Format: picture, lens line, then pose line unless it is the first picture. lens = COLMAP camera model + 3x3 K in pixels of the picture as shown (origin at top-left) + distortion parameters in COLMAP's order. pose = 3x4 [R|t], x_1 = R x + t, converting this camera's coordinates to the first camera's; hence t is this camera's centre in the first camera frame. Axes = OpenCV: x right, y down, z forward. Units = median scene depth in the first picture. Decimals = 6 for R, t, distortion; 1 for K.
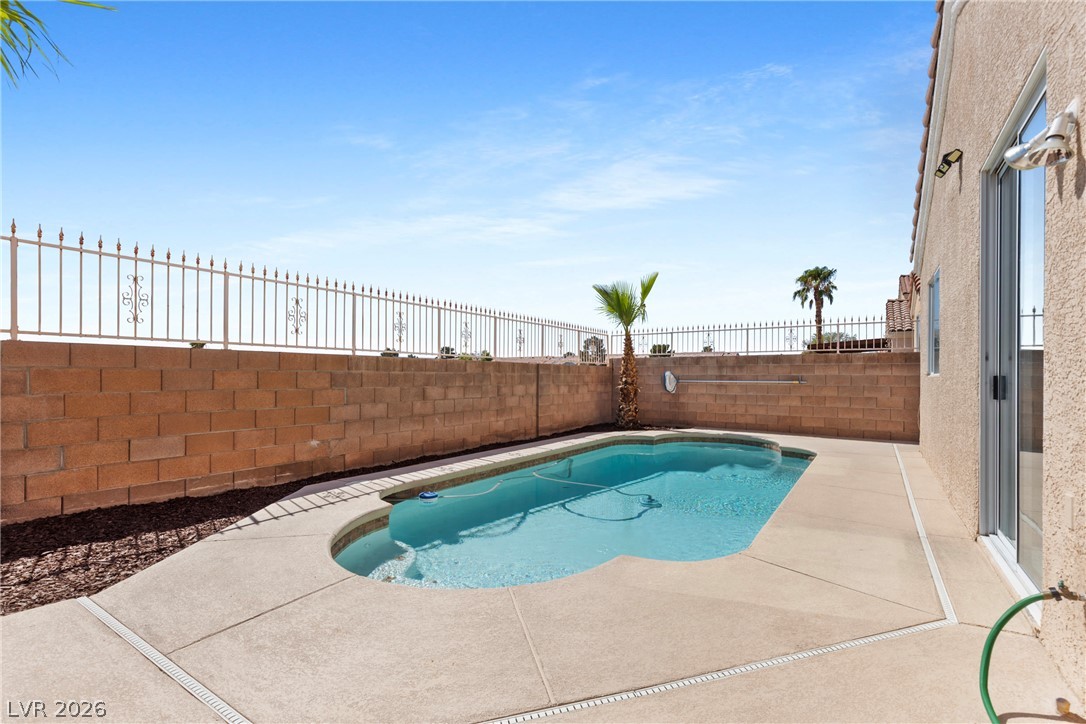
lens RADIAL K [[495.0, 0, 549.9], [0, 495.0, 370.5], [0, 0, 1]] dist [-0.002058, -0.000357]
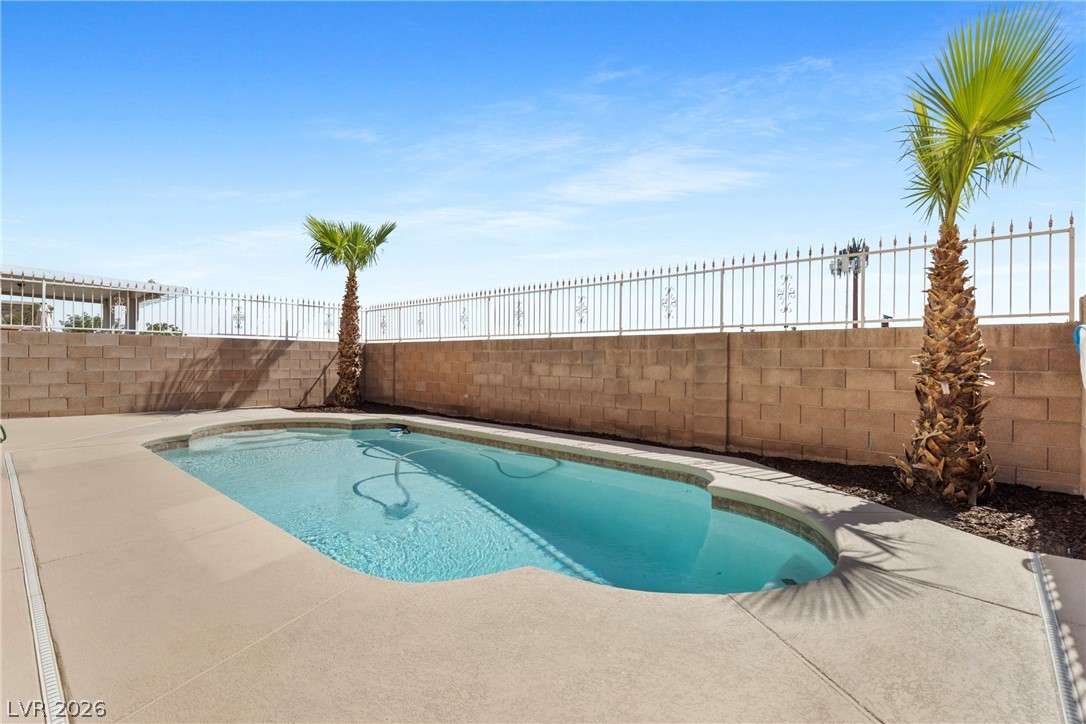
lens RADIAL K [[495.0, 0, 550.2], [0, 495.0, 361.3], [0, 0, 1]] dist [-0.002058, -0.000357]
pose [[-0.143141, 0.000751, -0.989702, 0.818427], [0.004327, 0.999991, 0.000133, 0.026966], [0.989693, -0.004264, -0.143143, 1.141297]]
